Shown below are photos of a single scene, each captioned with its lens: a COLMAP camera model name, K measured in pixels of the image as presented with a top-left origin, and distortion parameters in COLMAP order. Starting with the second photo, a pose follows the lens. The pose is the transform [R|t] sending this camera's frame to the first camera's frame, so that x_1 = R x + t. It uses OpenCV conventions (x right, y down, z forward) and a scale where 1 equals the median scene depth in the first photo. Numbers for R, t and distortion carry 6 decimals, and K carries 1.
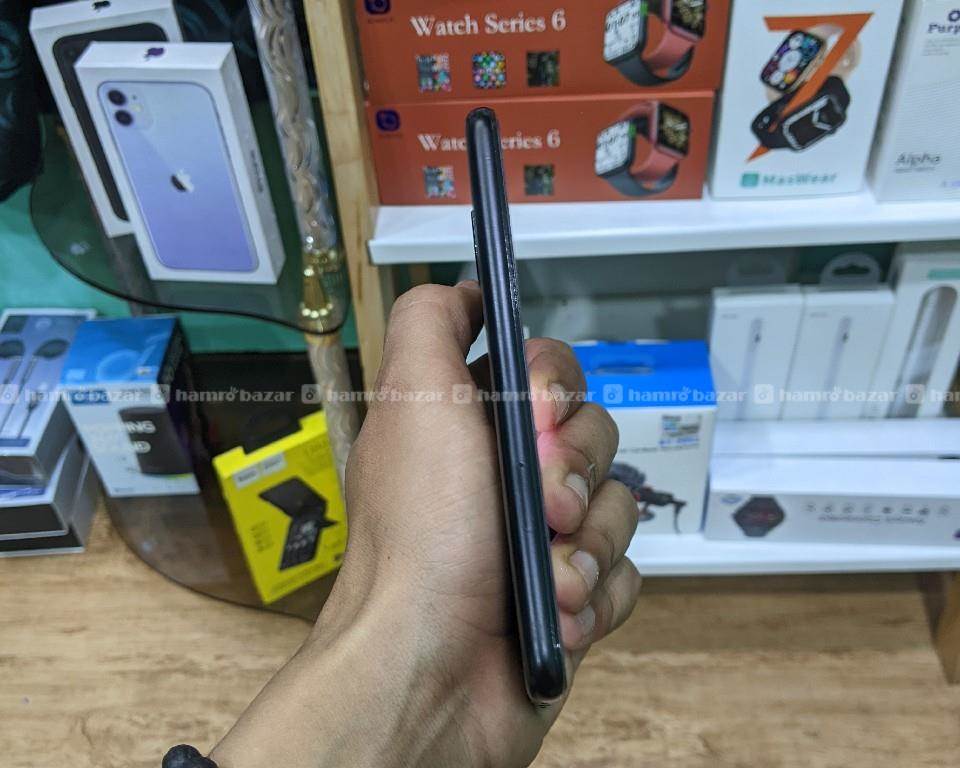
lens RADIAL K [[1048.3, 0, 472.8], [0, 1048.3, 361.0], [0, 0, 1]] dist [0.084432, -0.233766]
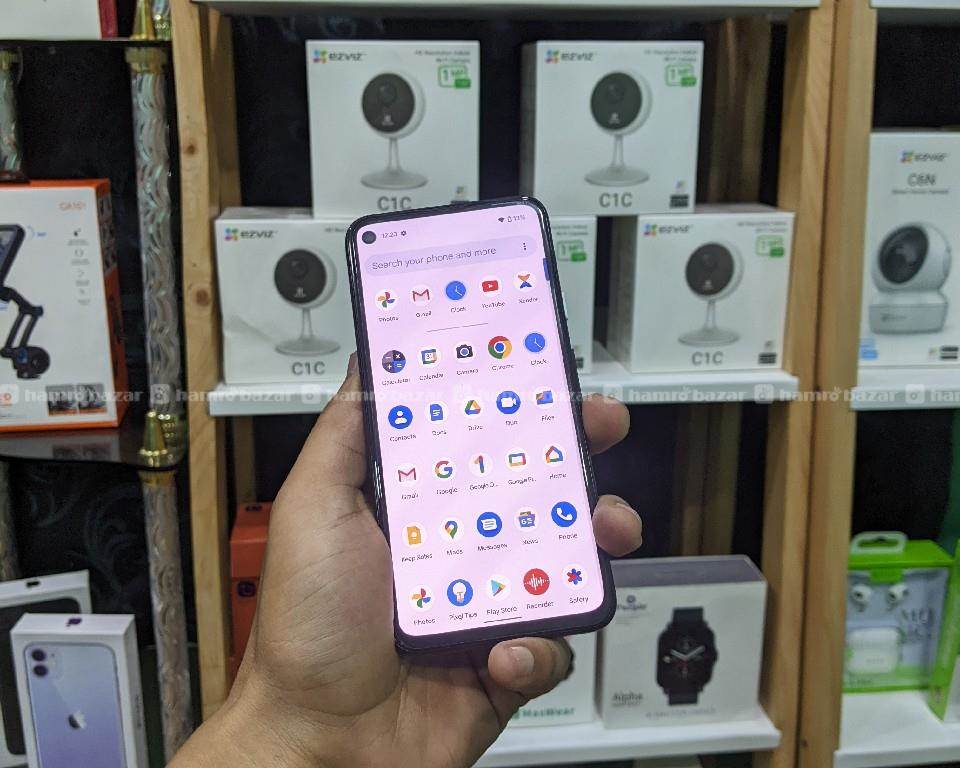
lens RADIAL K [[1048.3, 0, 472.8], [0, 1048.3, 361.0], [0, 0, 1]] dist [0.084432, -0.233766]
pose [[0.989845, 0.032323, 0.138430, 0.005296], [0.036838, 0.882215, -0.469403, 0.065599], [-0.137297, 0.469736, 0.872065, -0.401270]]
